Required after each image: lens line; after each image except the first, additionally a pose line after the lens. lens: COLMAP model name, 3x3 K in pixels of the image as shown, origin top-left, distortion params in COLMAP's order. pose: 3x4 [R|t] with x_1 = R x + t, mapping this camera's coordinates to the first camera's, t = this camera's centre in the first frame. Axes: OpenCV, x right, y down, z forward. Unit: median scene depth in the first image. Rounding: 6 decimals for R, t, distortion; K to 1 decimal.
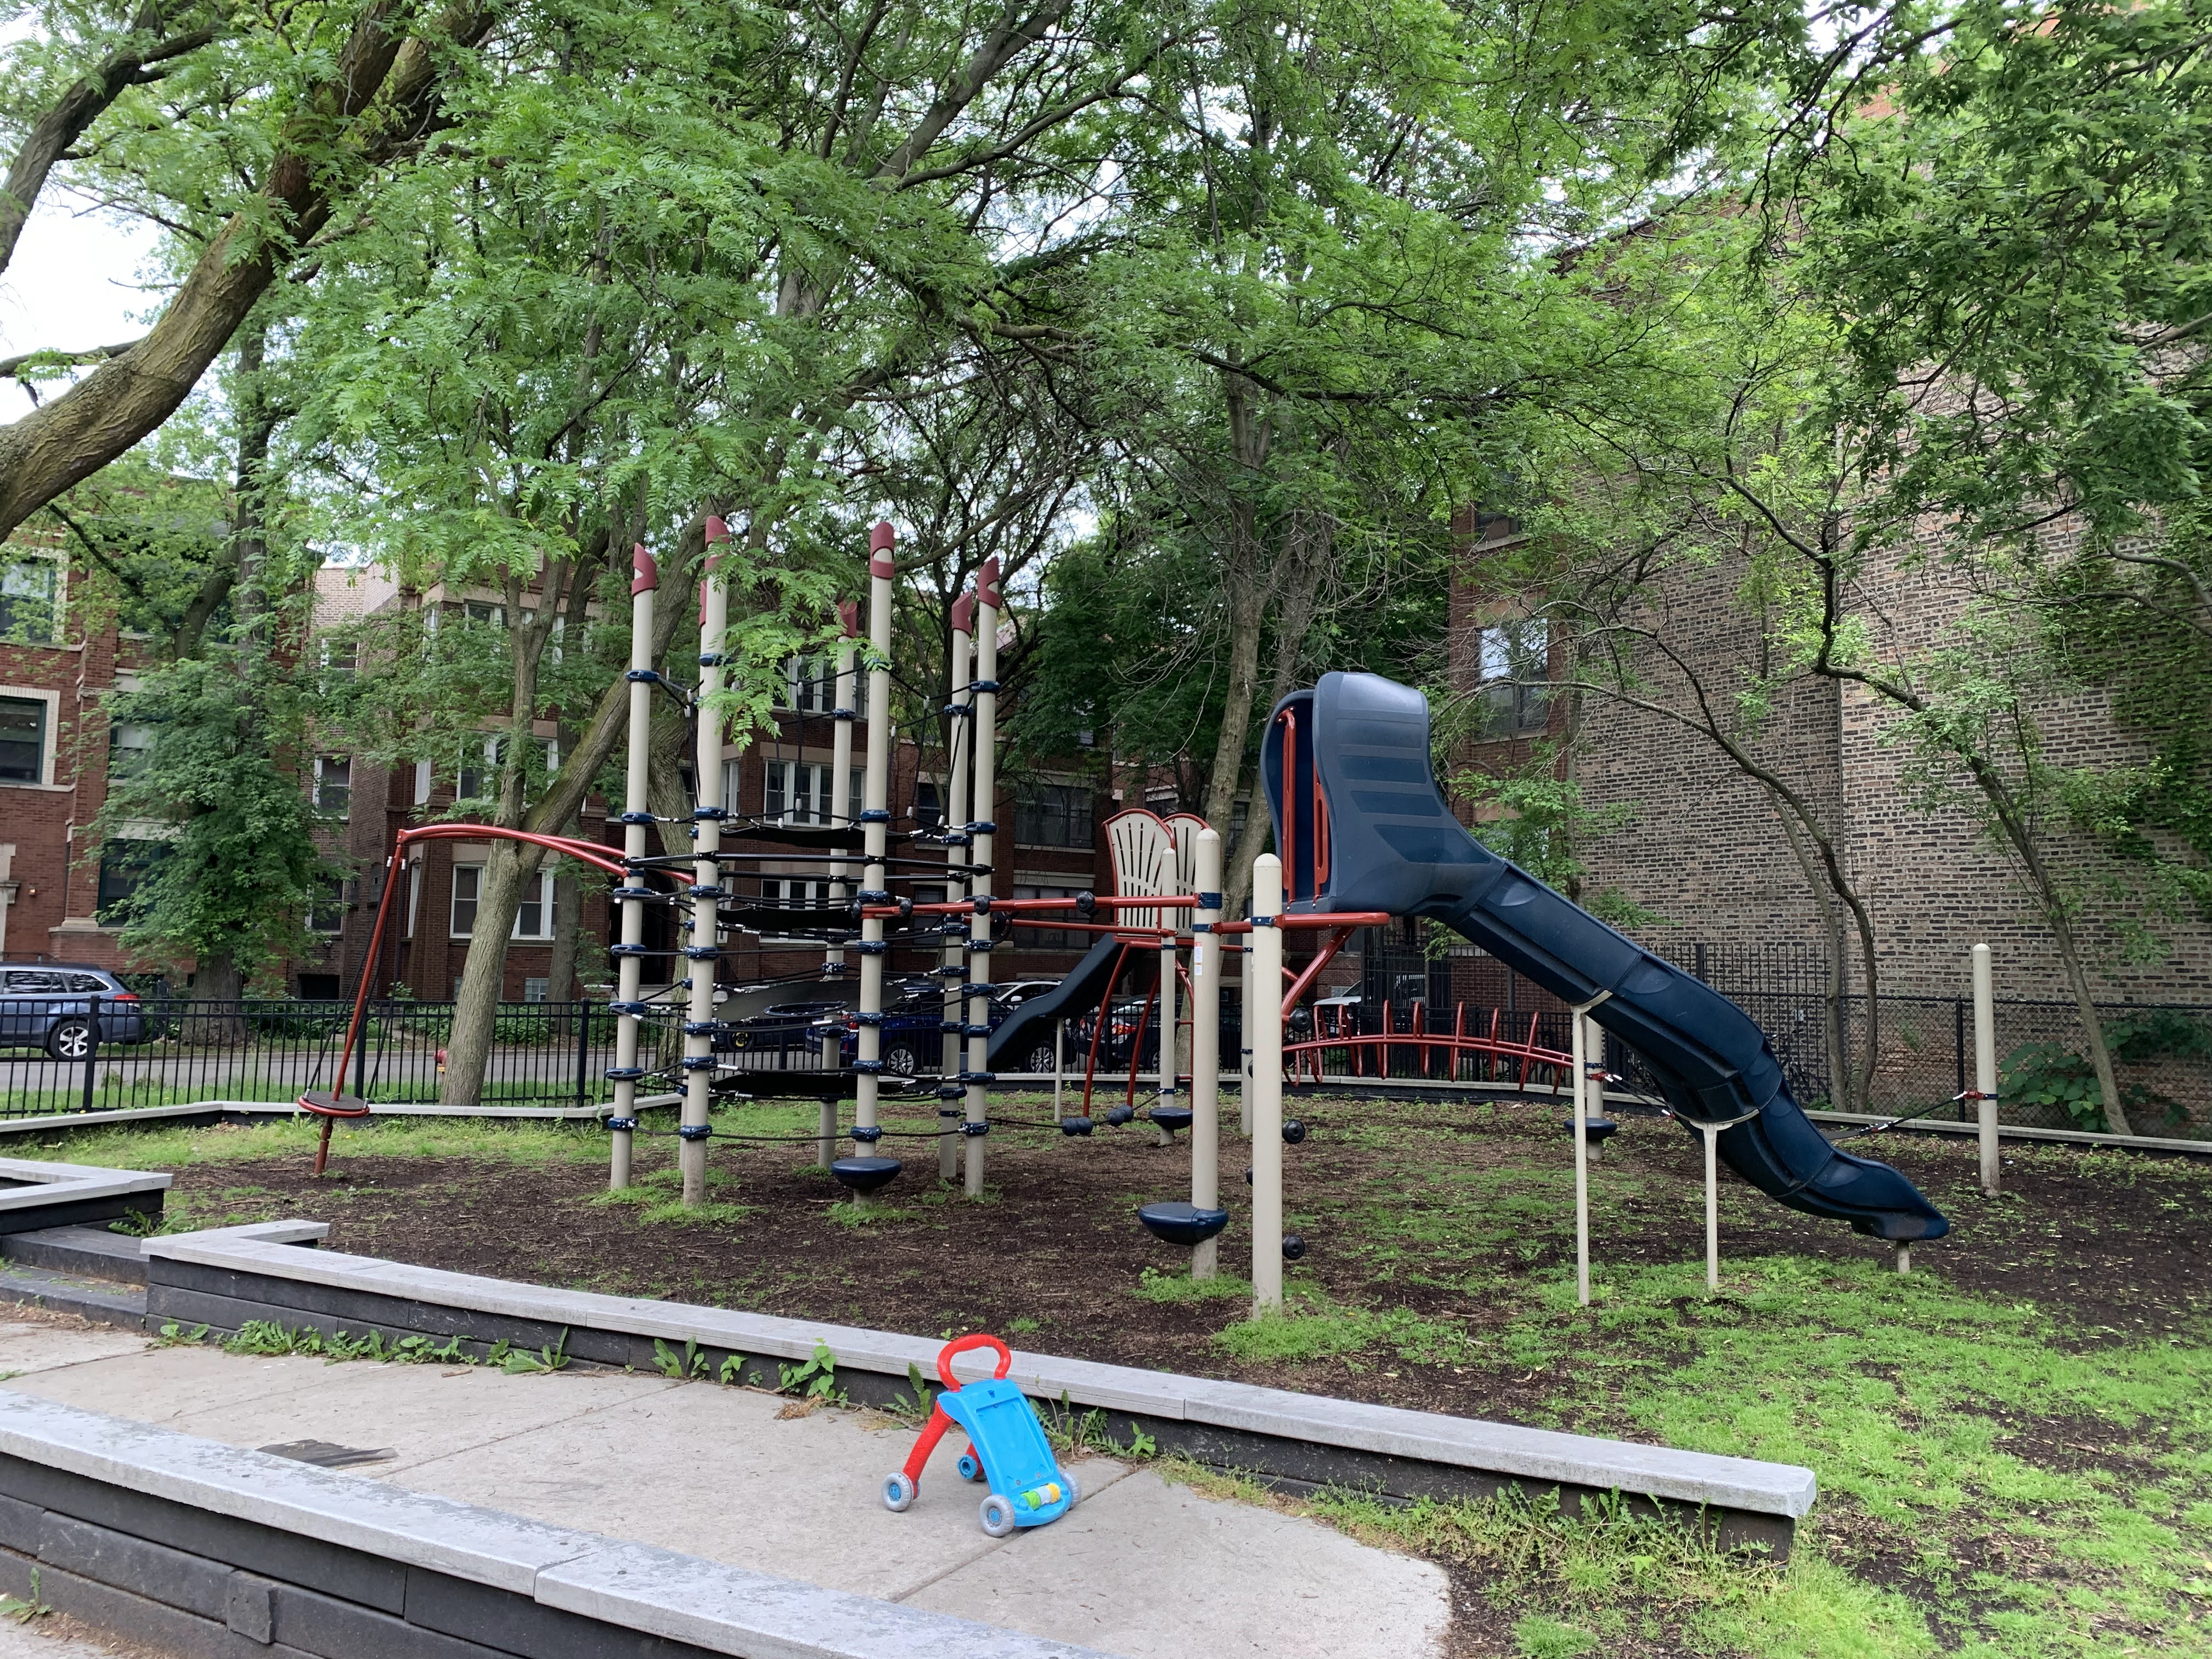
lens RADIAL K [[1689.2, 0, 1103.2], [0, 1689.2, 832.7], [0, 0, 1]] dist [0.022783, -0.015458]
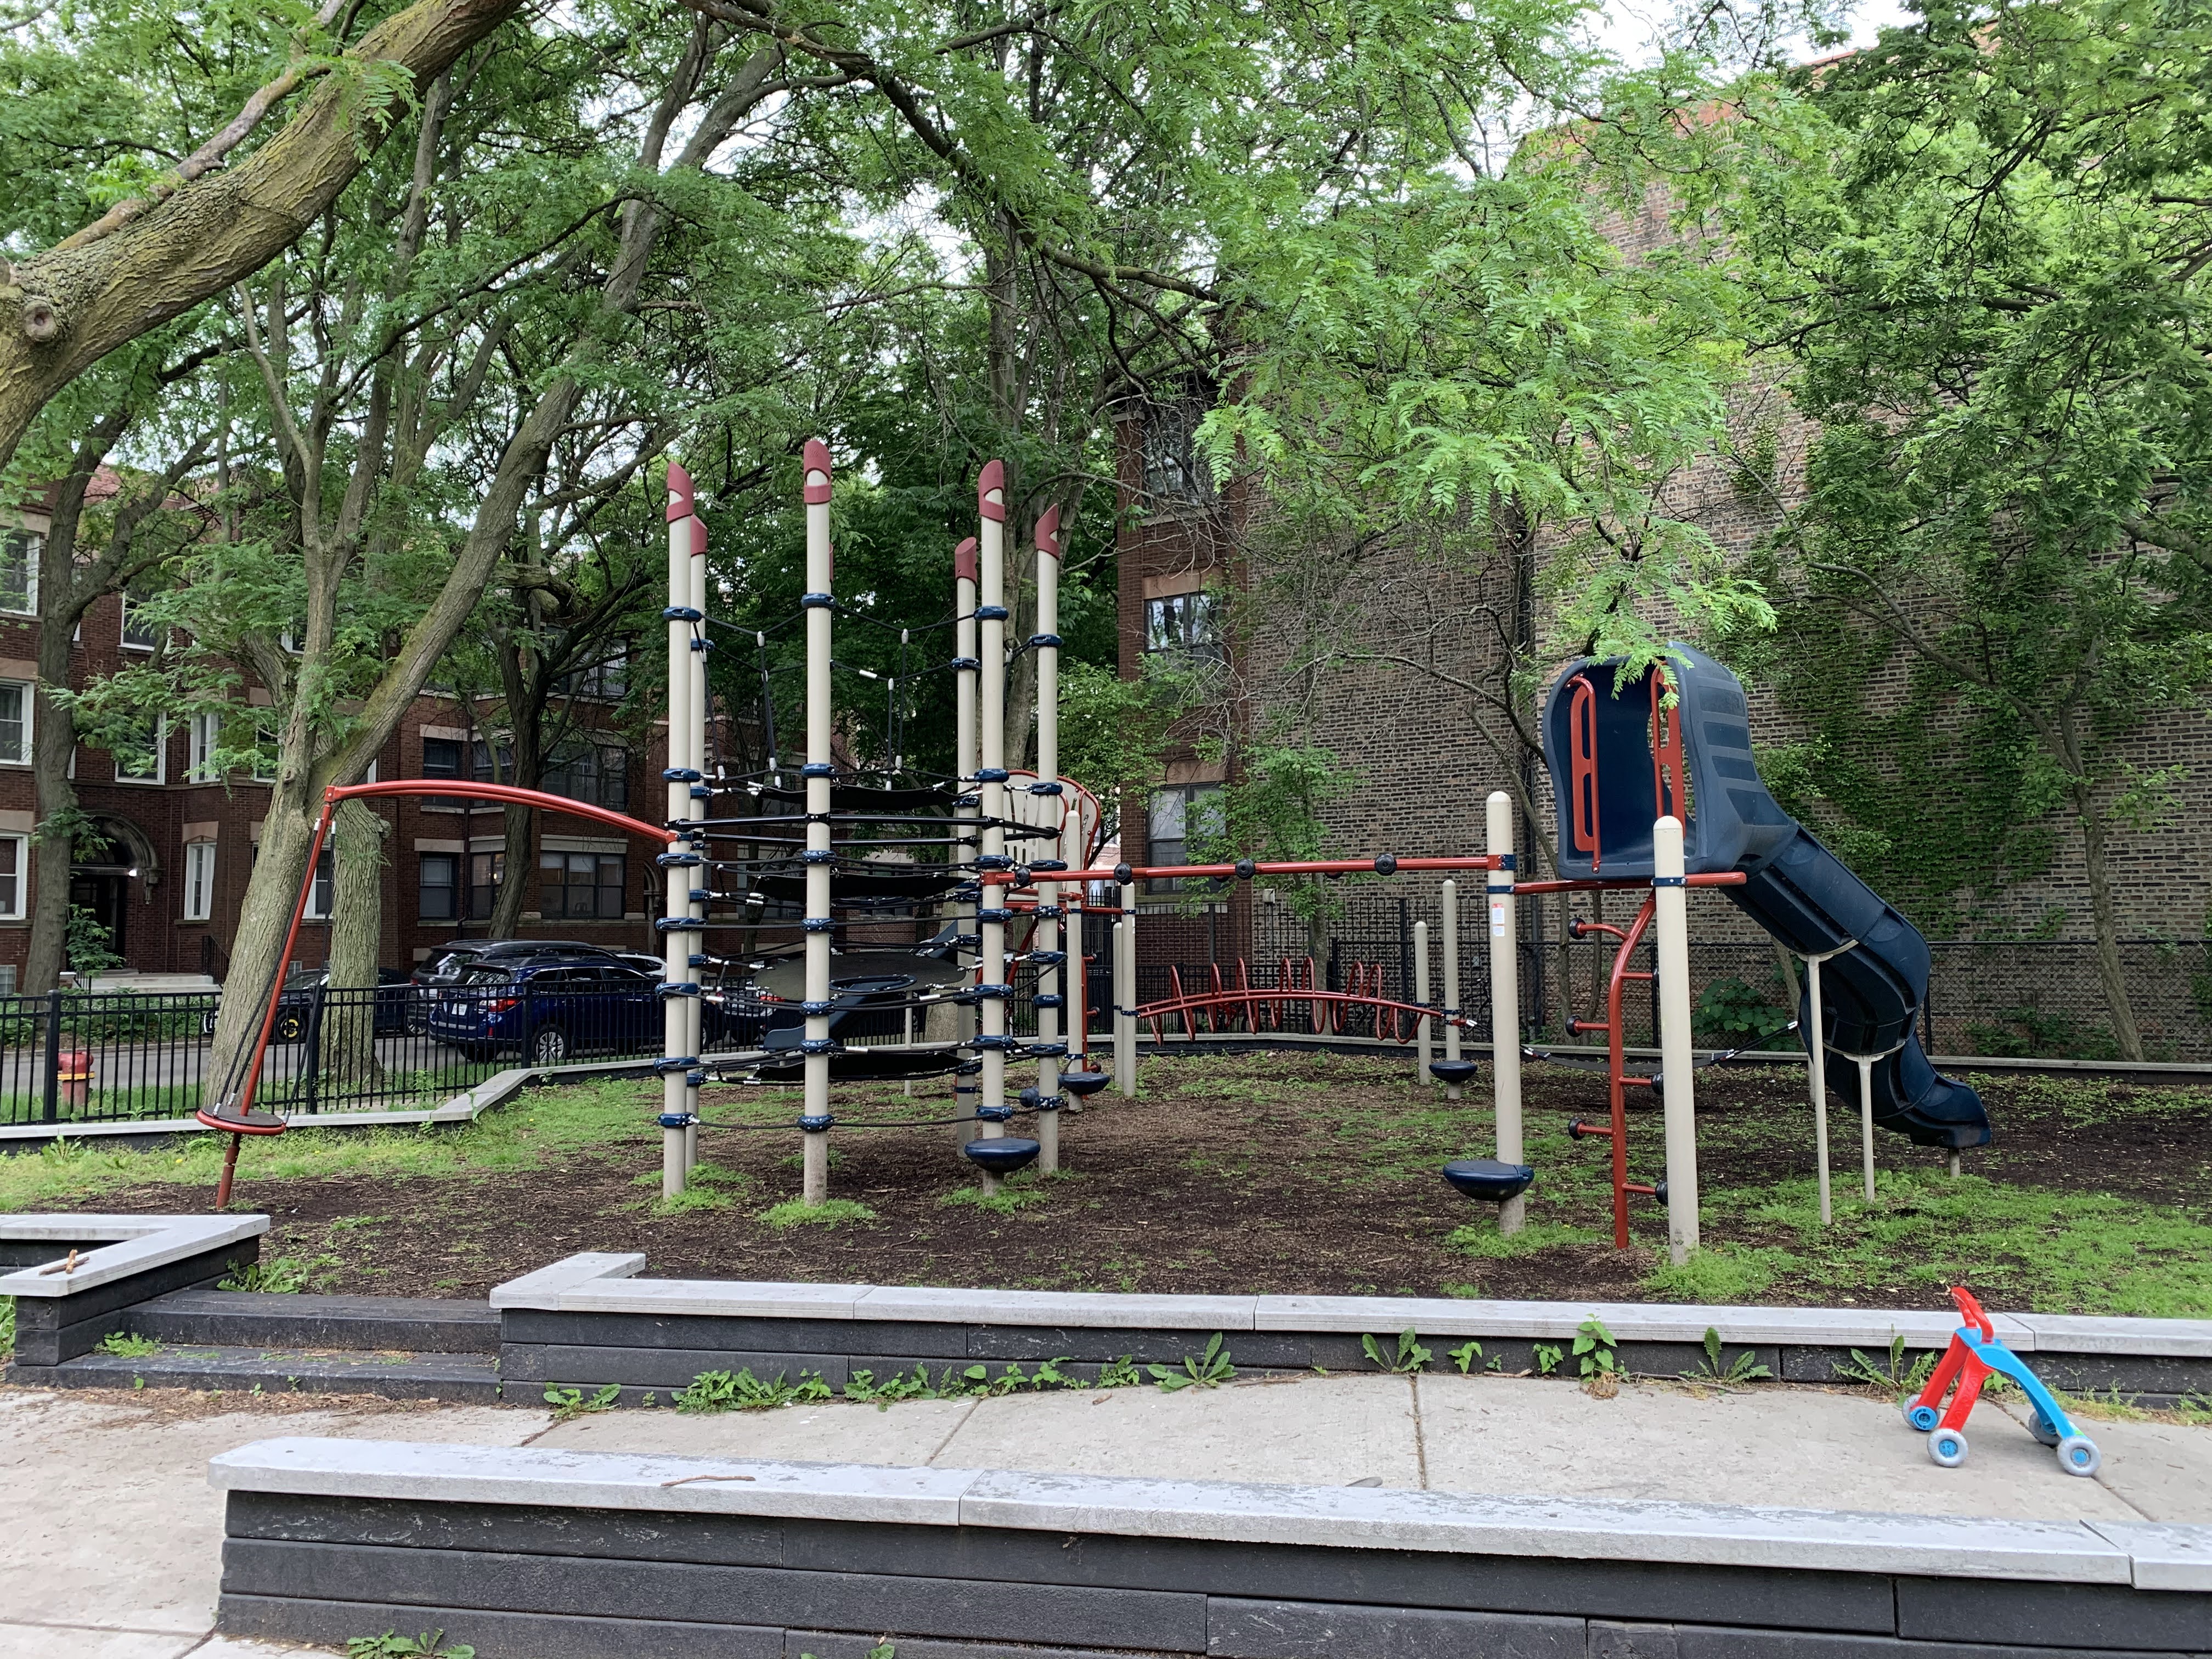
lens RADIAL K [[1689.2, 0, 1103.4], [0, 1689.2, 819.9], [0, 0, 1]] dist [0.022783, -0.015458]
pose [[0.935583, -0.000159, 0.353106, -0.417049], [-0.005049, 0.999892, 0.013828, 0.002026], [-0.353070, -0.014720, 0.935481, 0.105274]]
